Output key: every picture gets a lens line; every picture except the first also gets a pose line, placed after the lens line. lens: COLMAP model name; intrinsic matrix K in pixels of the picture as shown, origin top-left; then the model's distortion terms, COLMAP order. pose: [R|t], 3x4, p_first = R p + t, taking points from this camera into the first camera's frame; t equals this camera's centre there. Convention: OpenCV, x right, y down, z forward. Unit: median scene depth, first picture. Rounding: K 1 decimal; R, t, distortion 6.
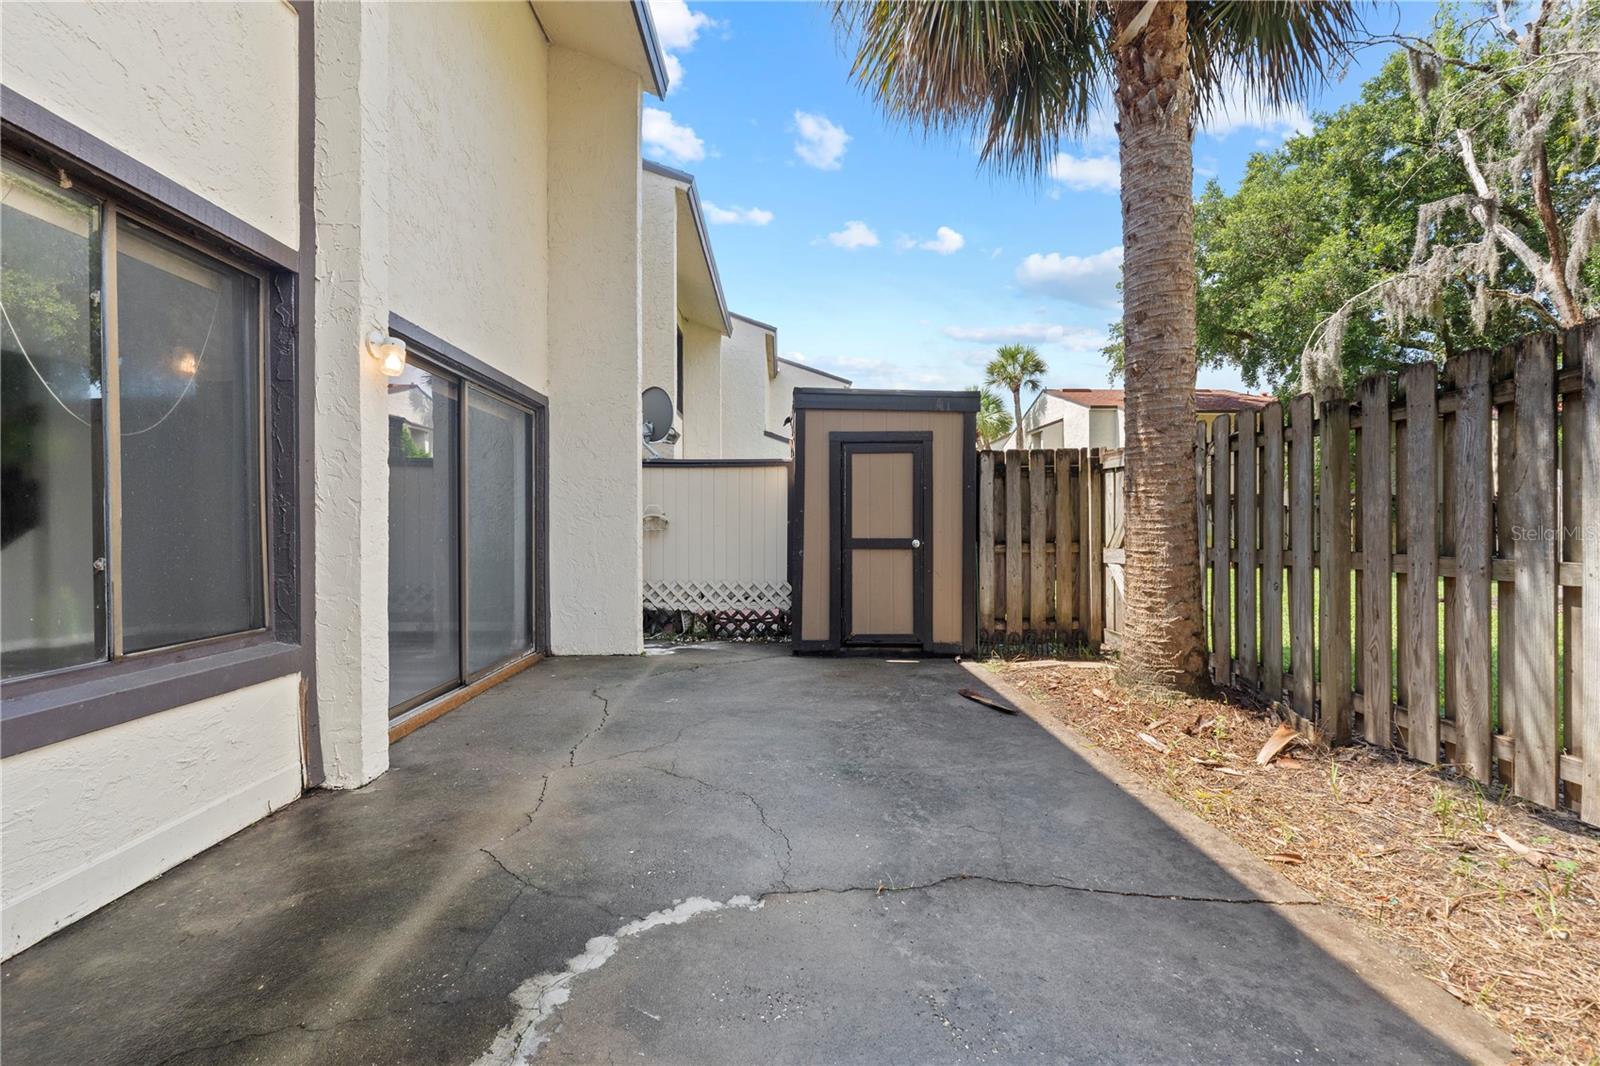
lens RADIAL K [[676.2, 0, 813.0], [0, 676.2, 530.8], [0, 0, 1]] dist [-0.008215, -0.000652]
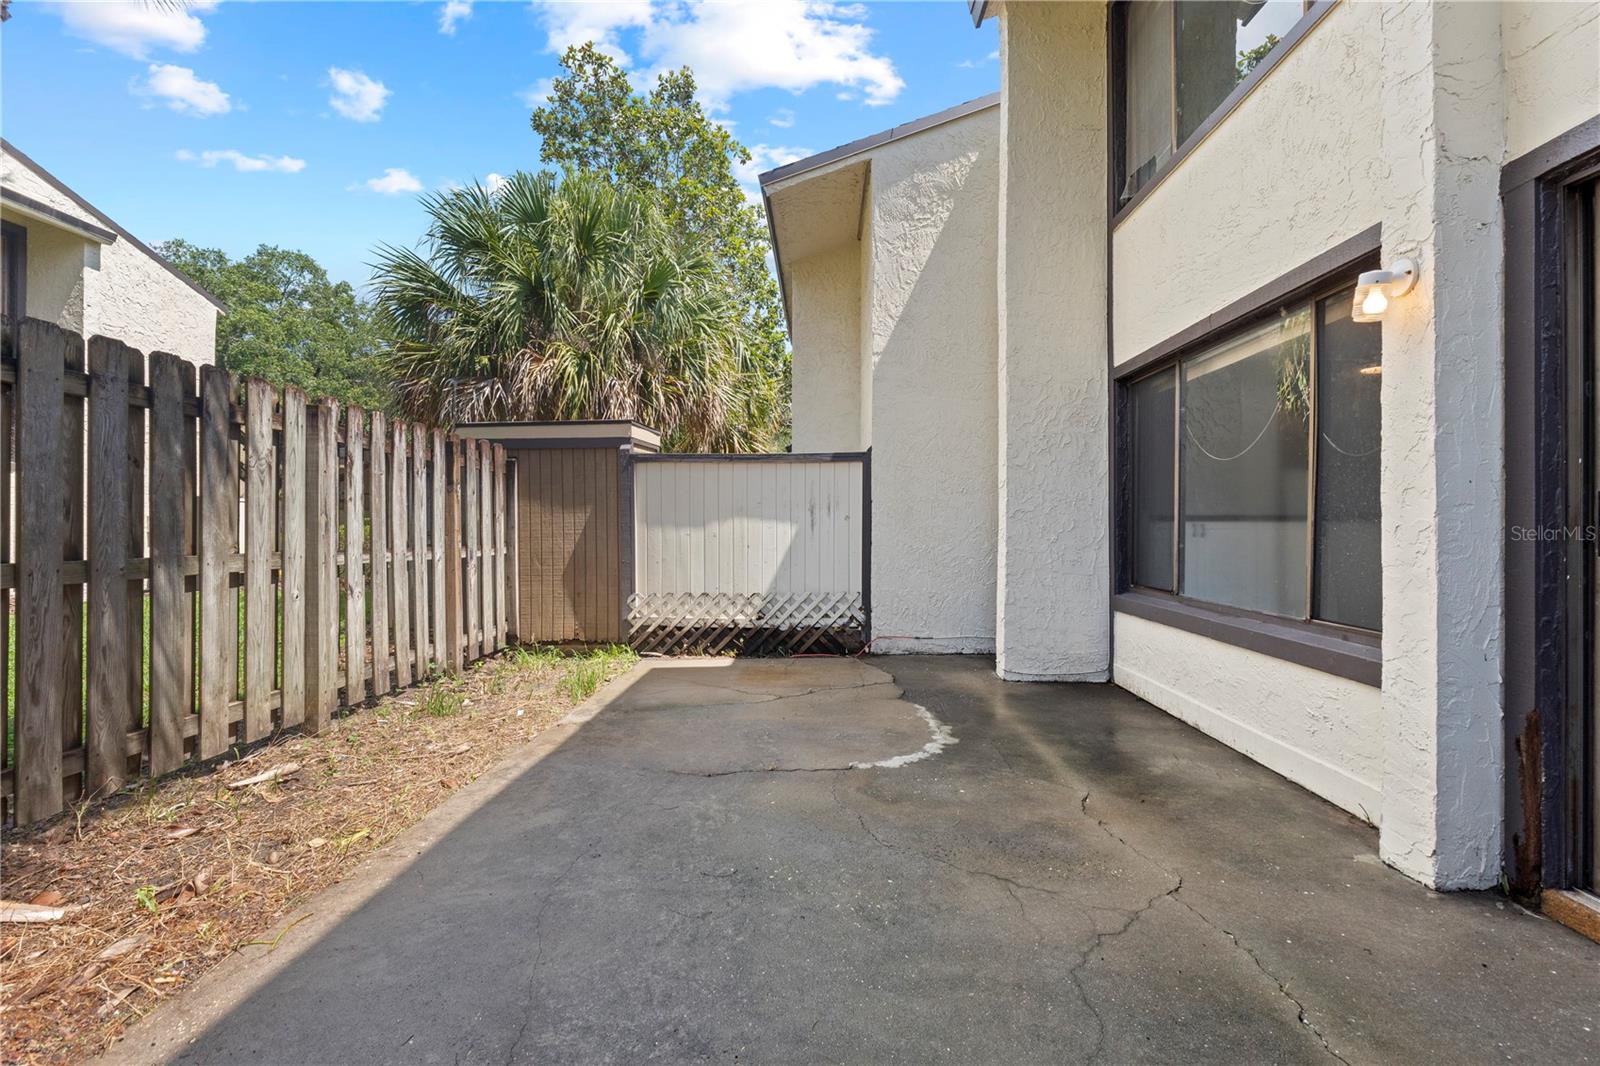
lens RADIAL K [[673.6, 0, 810.7], [0, 673.6, 522.8], [0, 0, 1]] dist [-0.006669, 0.000109]
pose [[-0.997967, -0.000143, 0.063735, -0.042537], [-0.000187, 1.000000, -0.000688, -0.007548], [-0.063735, -0.000698, -0.997967, 1.326997]]
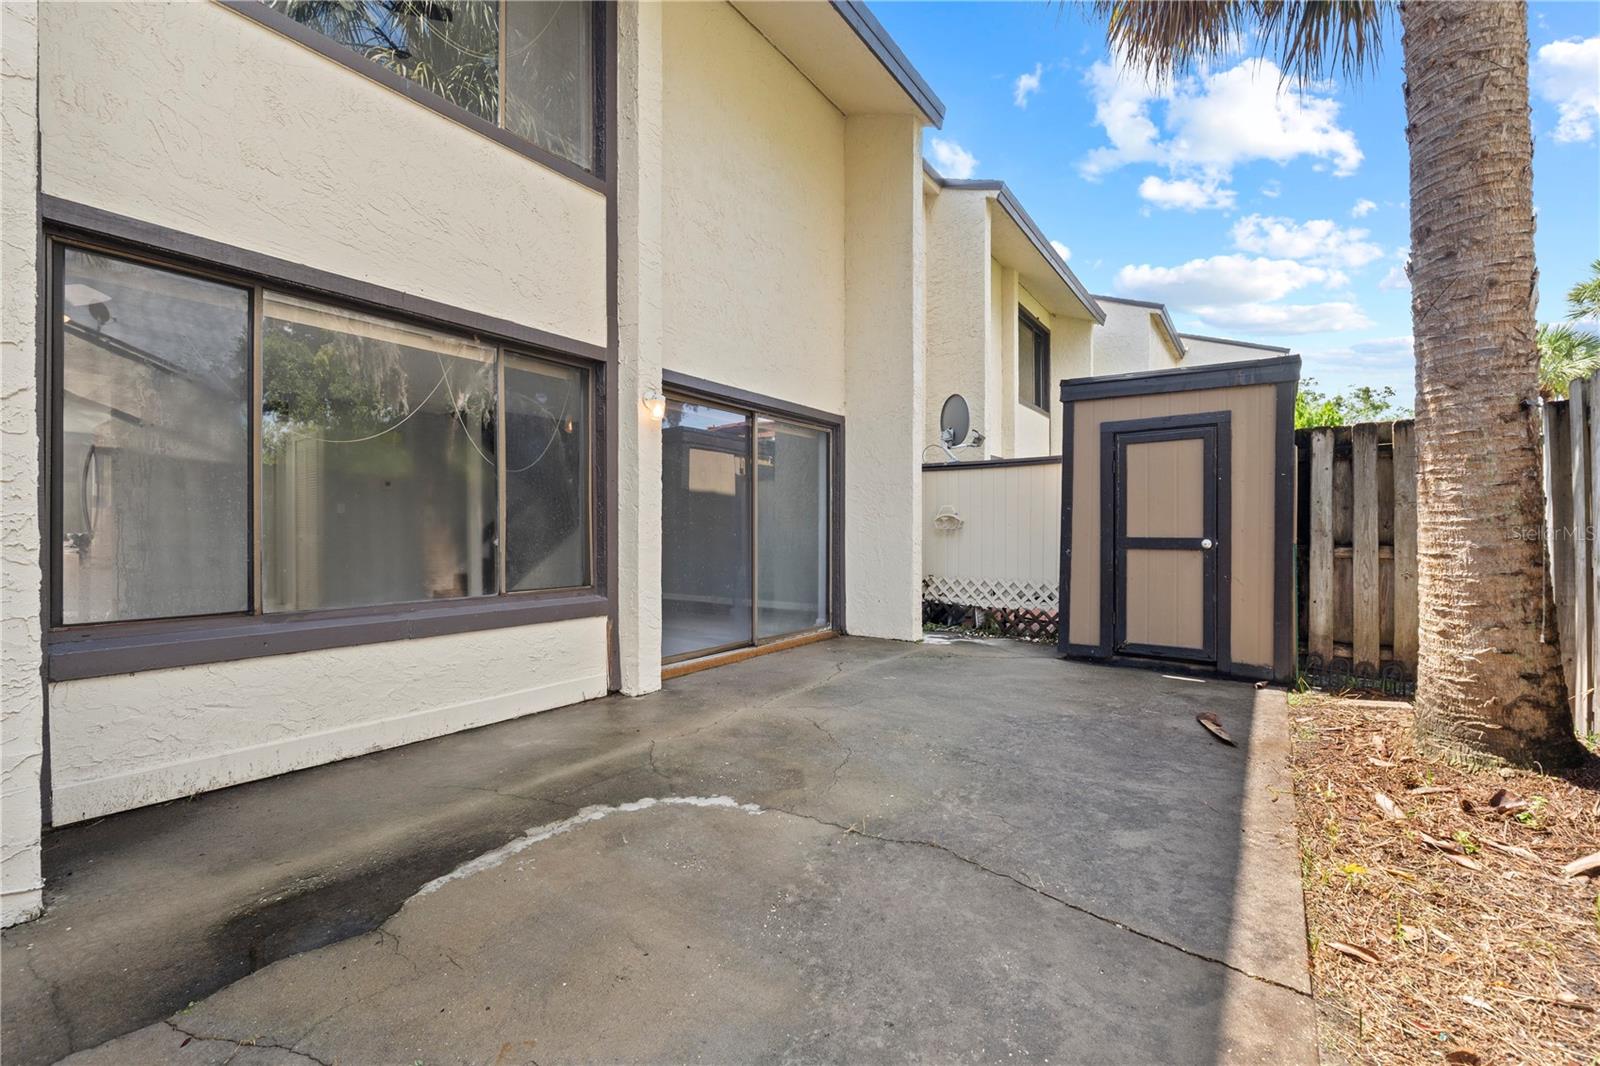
lens RADIAL K [[679.3, 0, 802.3], [0, 679.3, 533.4], [0, 0, 1]] dist [-0.008909, 0.000598]
pose [[0.796527, 0.003727, -0.604592, 0.392574], [-0.004115, 0.999991, 0.000743, 0.010537], [0.604589, 0.001896, 0.796535, 0.009573]]
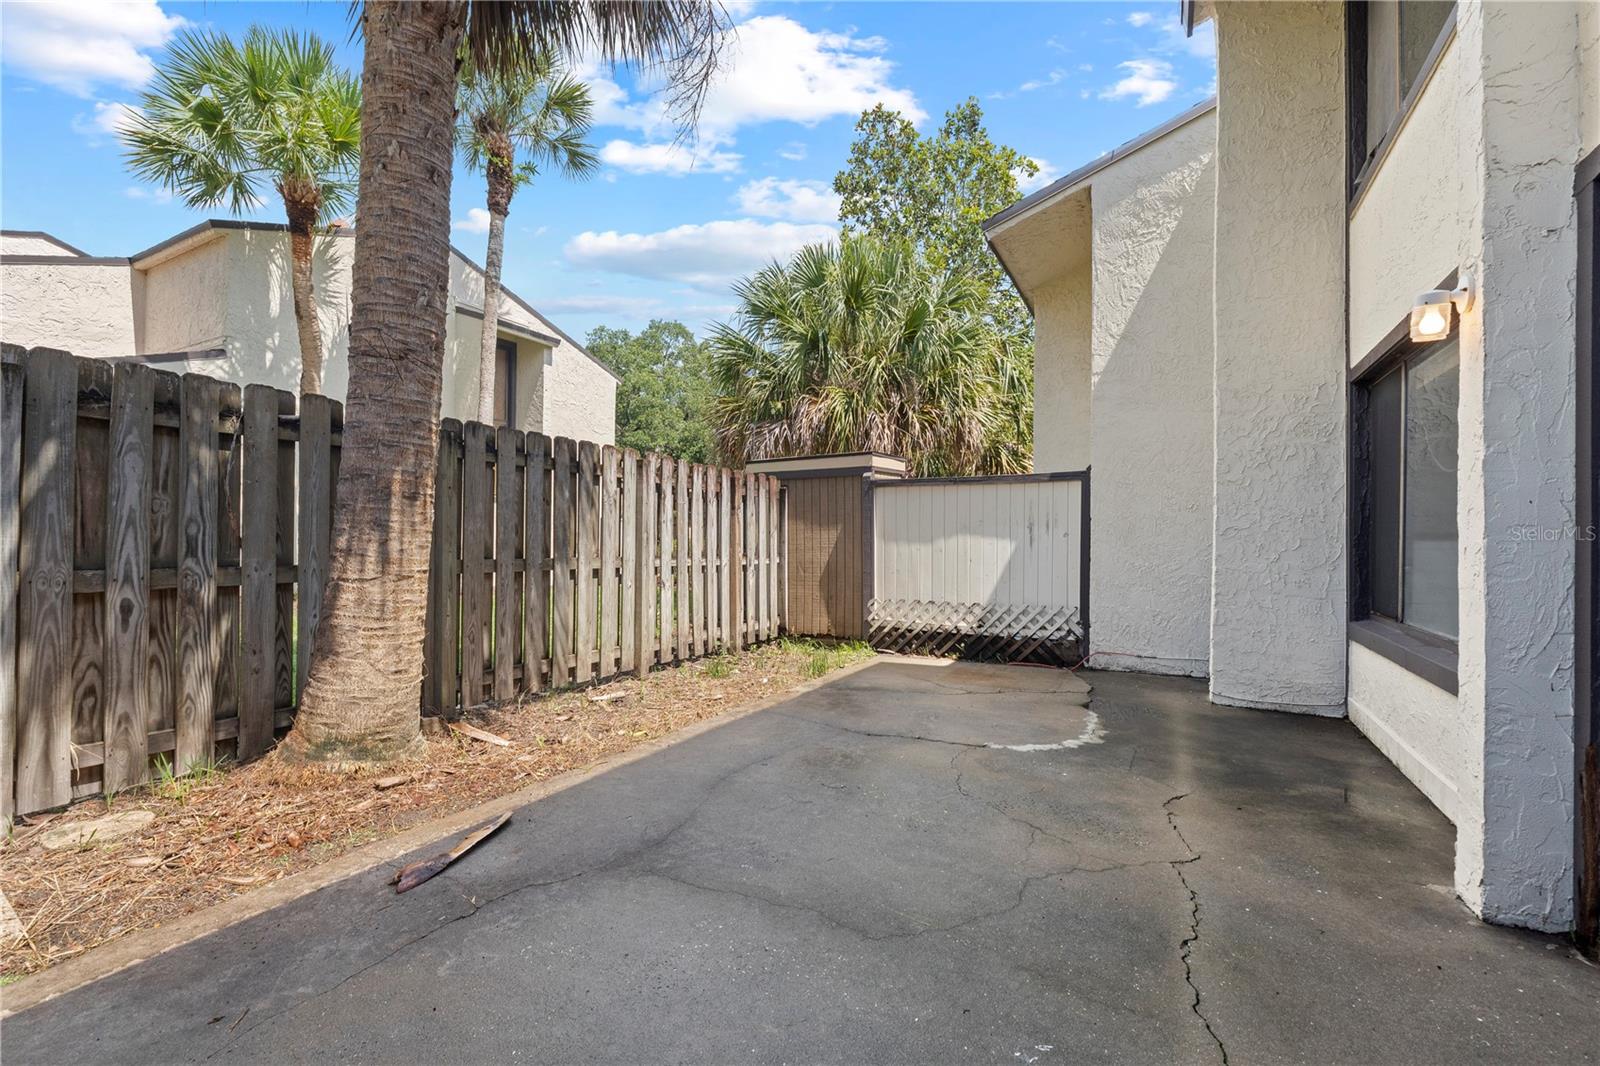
lens RADIAL K [[679.3, 0, 802.3], [0, 679.3, 533.4], [0, 0, 1]] dist [-0.008909, 0.000598]
pose [[-0.858169, -0.001416, 0.513366, -0.311581], [-0.005245, 0.999968, -0.006009, -0.010498], [-0.513341, -0.007849, -0.858149, 1.482915]]
